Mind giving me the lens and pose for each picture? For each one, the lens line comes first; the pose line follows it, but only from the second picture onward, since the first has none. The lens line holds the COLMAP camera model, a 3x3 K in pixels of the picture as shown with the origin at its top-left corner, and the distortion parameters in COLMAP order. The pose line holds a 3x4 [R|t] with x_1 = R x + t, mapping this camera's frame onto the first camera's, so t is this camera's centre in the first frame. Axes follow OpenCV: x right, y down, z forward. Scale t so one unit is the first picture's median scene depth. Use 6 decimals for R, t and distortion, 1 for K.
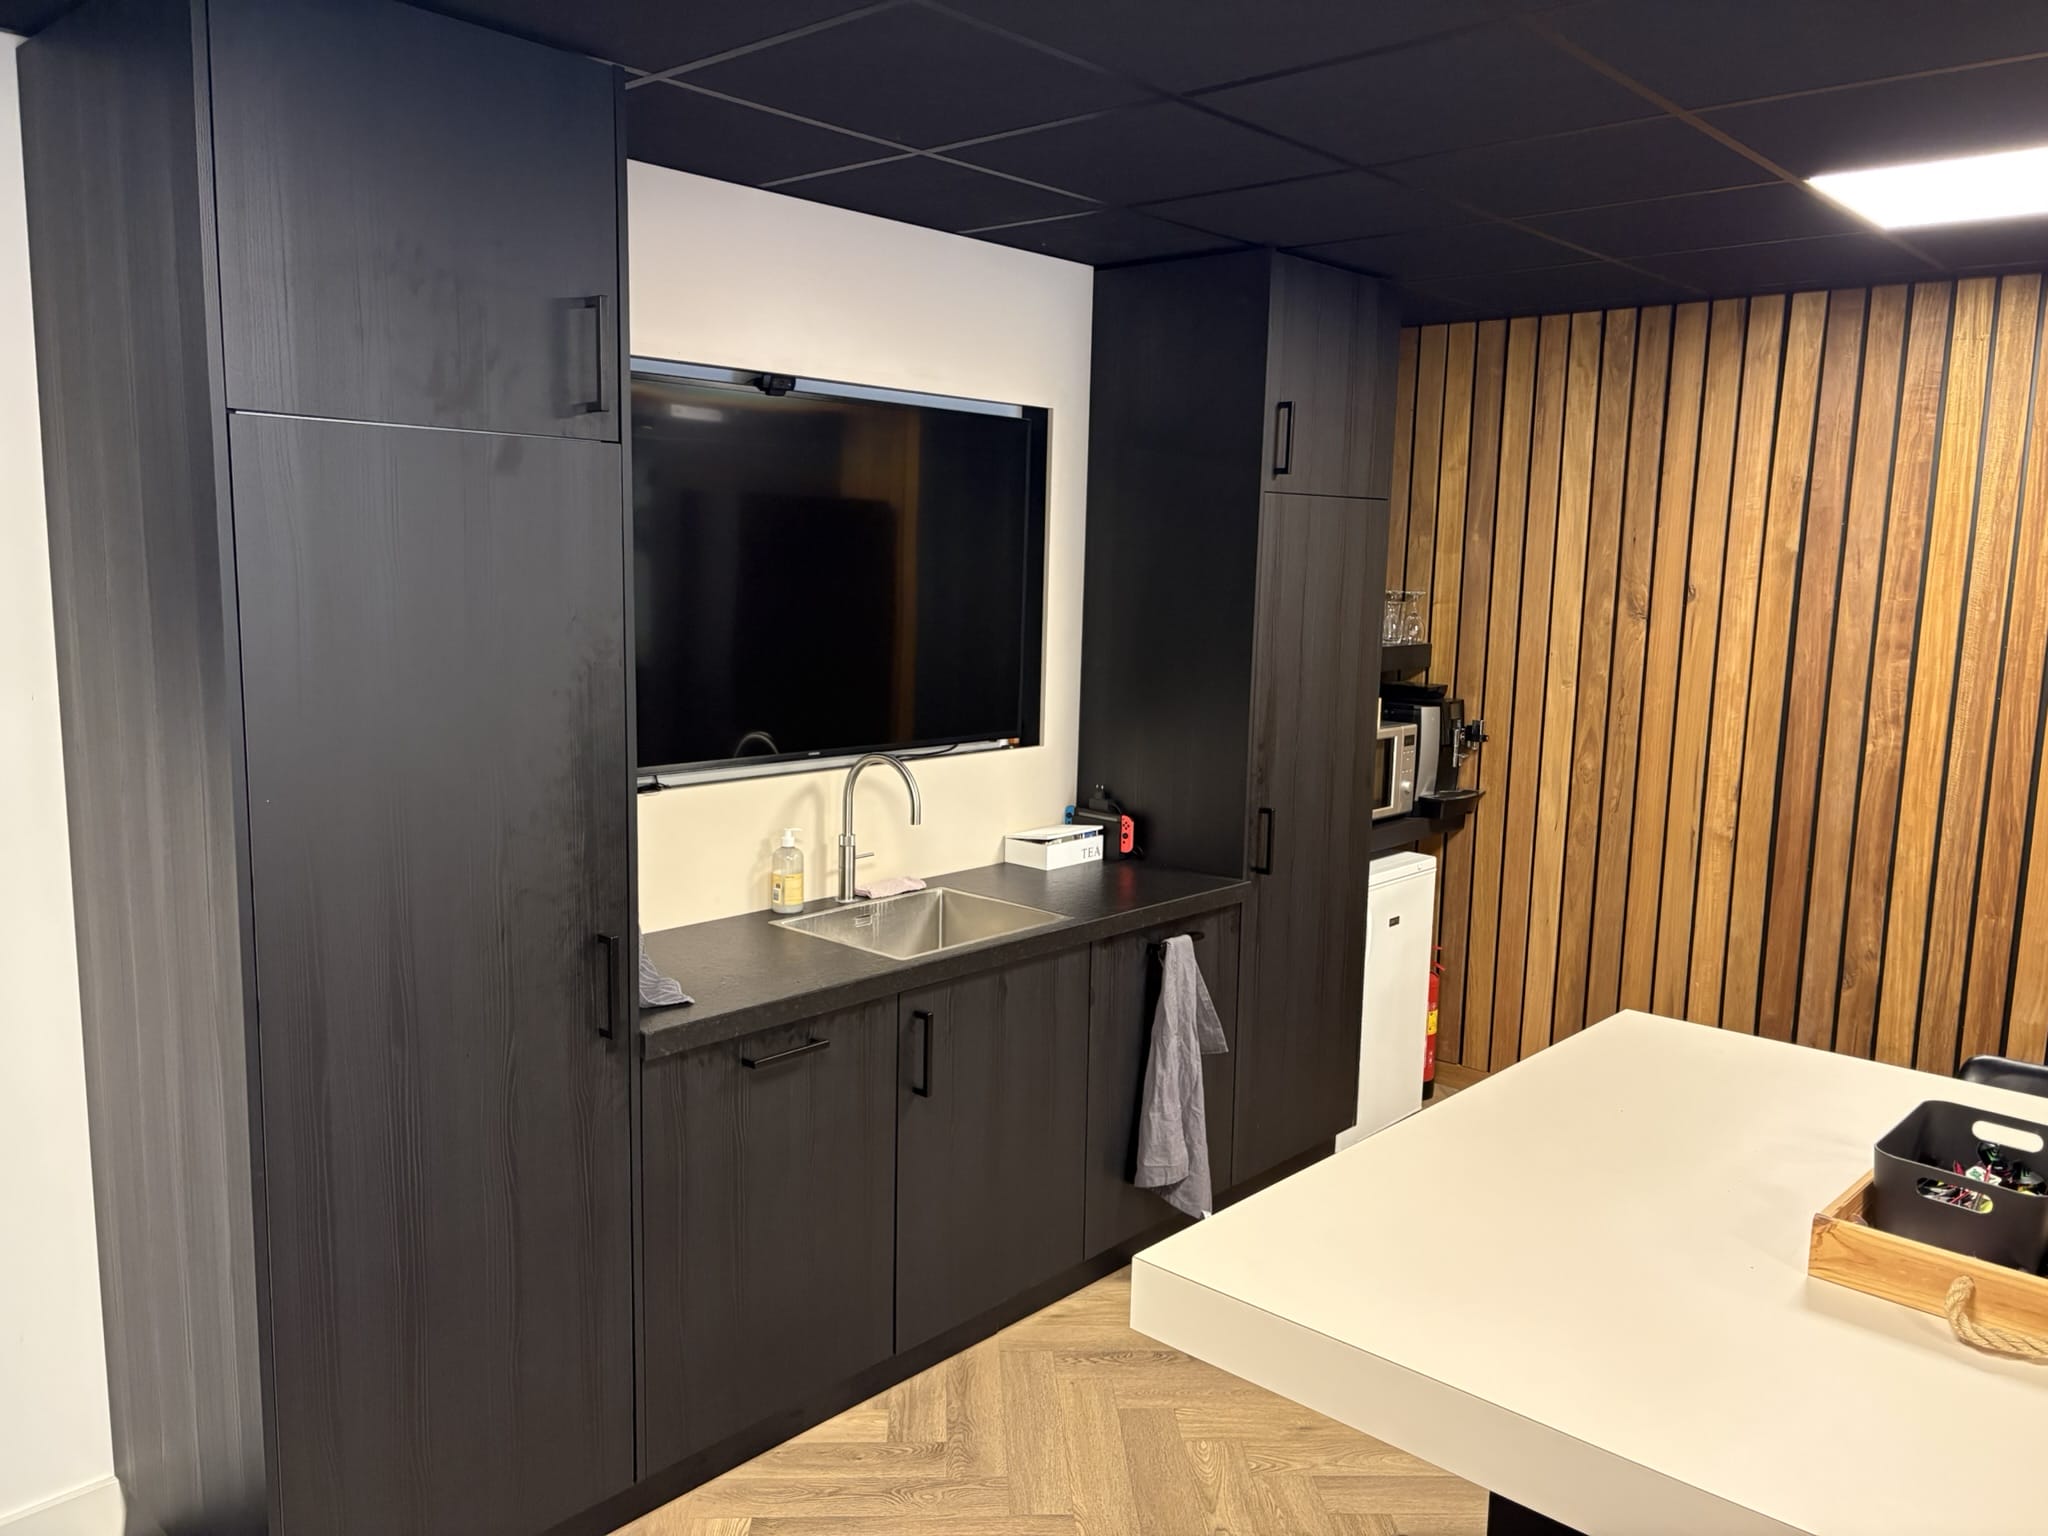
lens RADIAL K [[1557.3, 0, 1011.0], [0, 1557.3, 764.8], [0, 0, 1]] dist [0.020391, -0.013783]
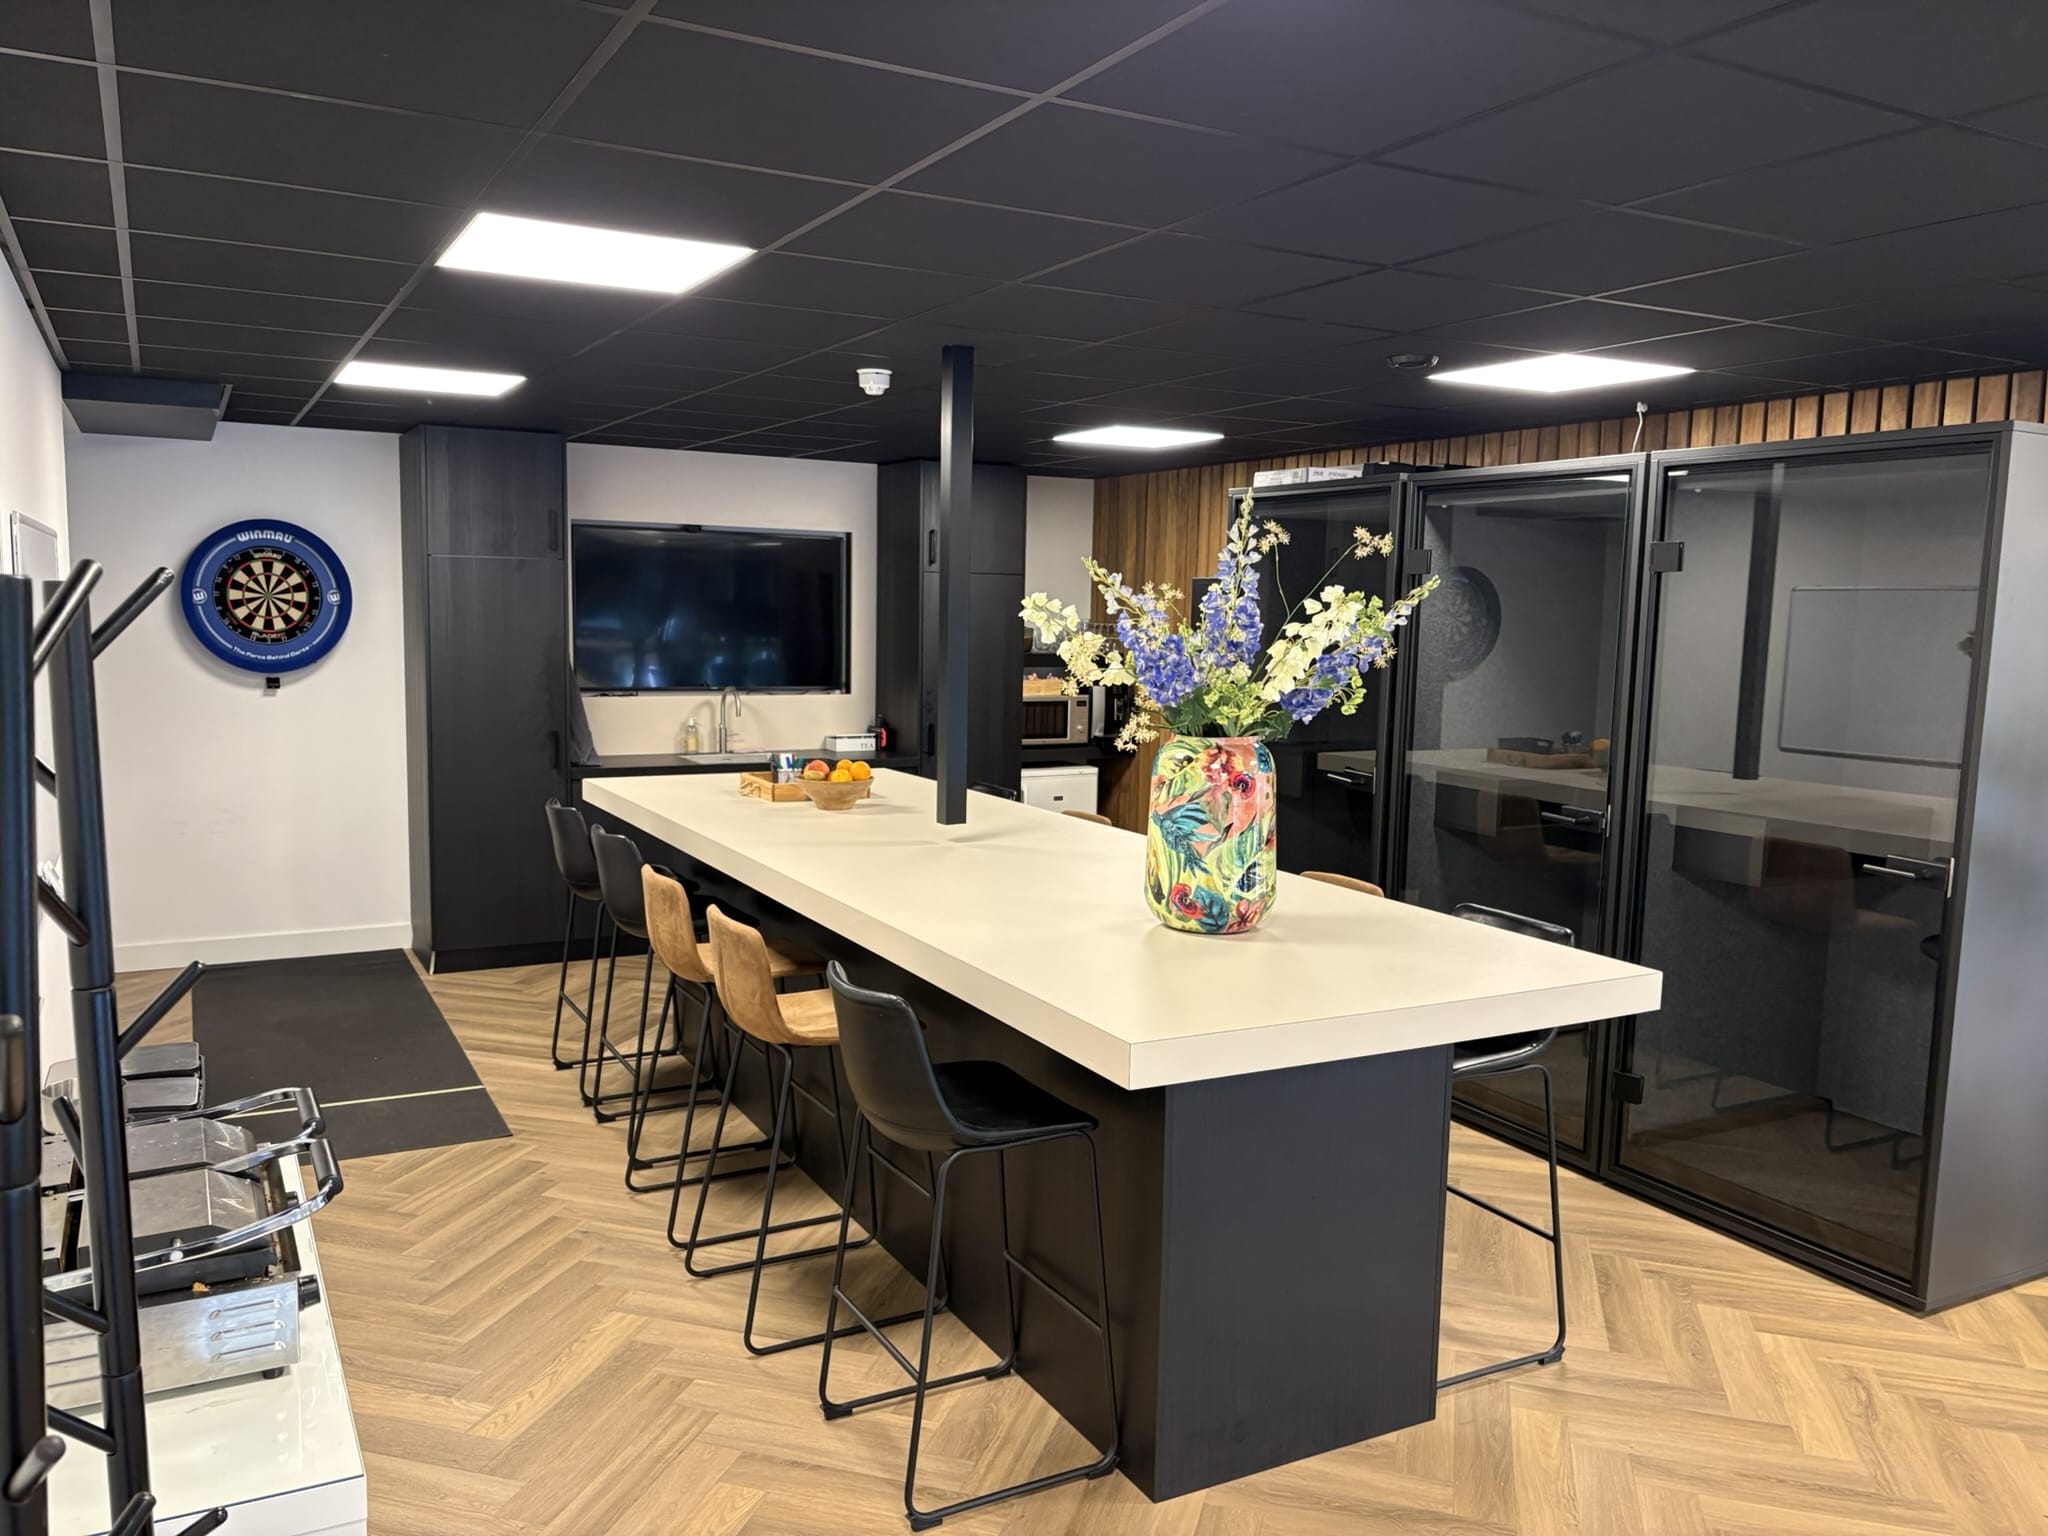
lens RADIAL K [[1557.3, 0, 1024.3], [0, 1557.3, 772.9], [0, 0, 1]] dist [0.020391, -0.013783]
pose [[0.939934, 0.032994, -0.339758, 0.946100], [-0.046645, 0.998396, -0.032088, 0.148337], [0.338154, 0.046009, 0.939965, -0.862848]]
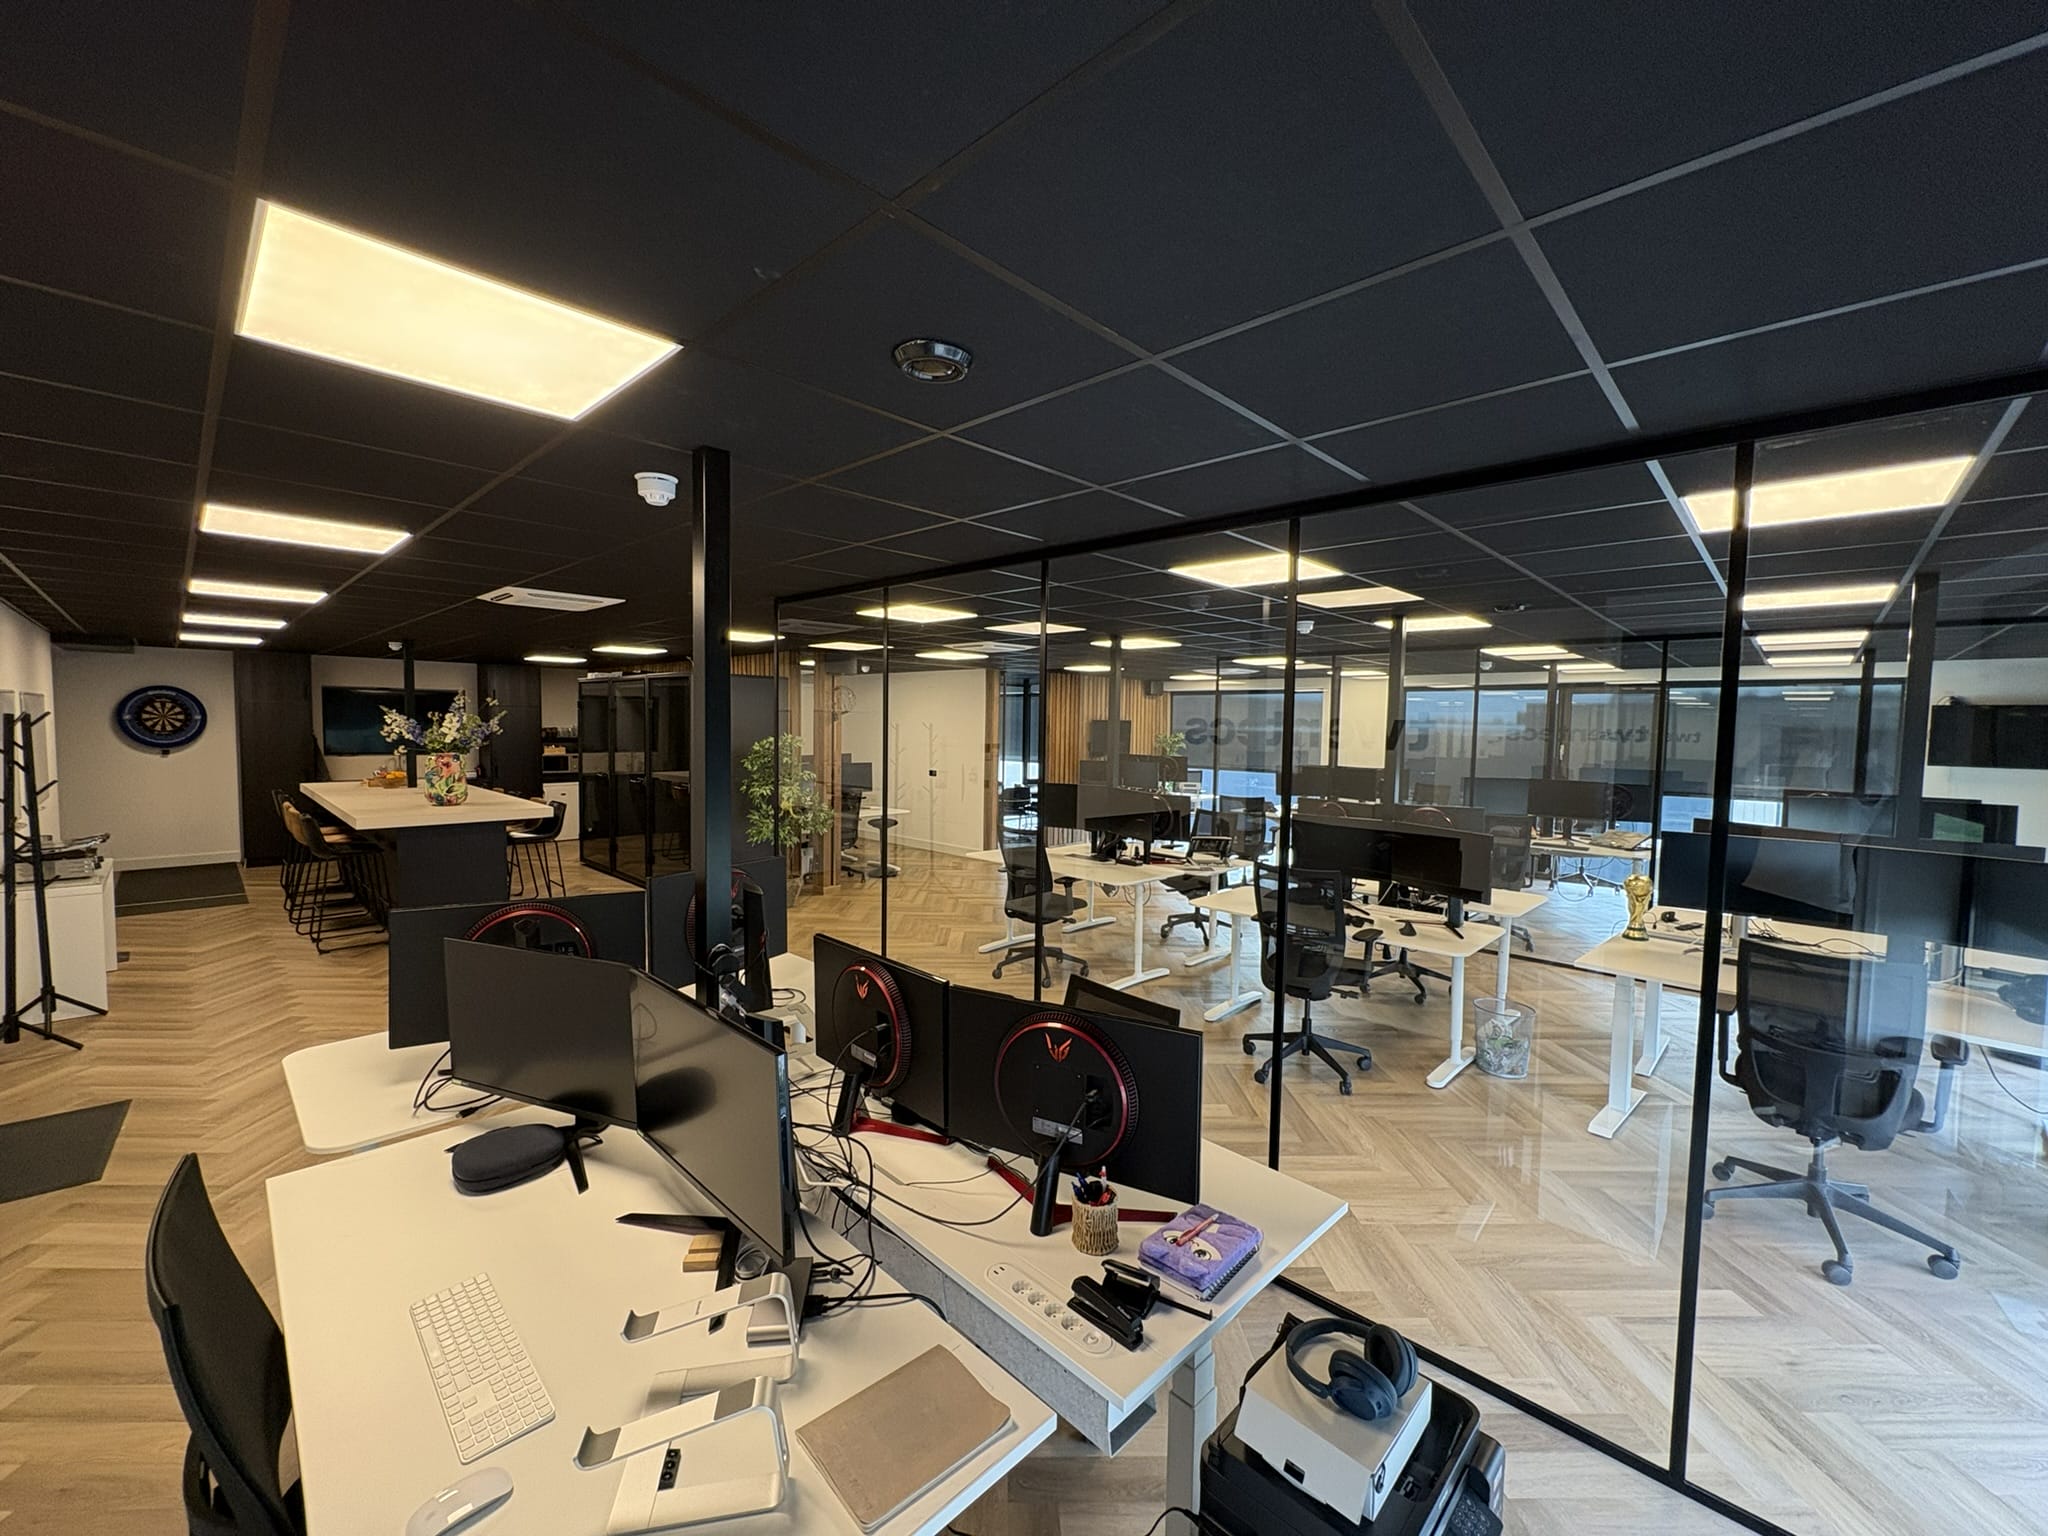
lens RADIAL K [[818.3, 0, 1039.4], [0, 818.3, 773.7], [0, 0, 1]] dist [-0.008443, 0.000546]
pose [[0.999580, -0.004873, -0.028552, 1.999292], [0.002536, 0.996683, -0.081344, 0.274503], [0.028854, 0.081237, 0.996277, -1.630885]]
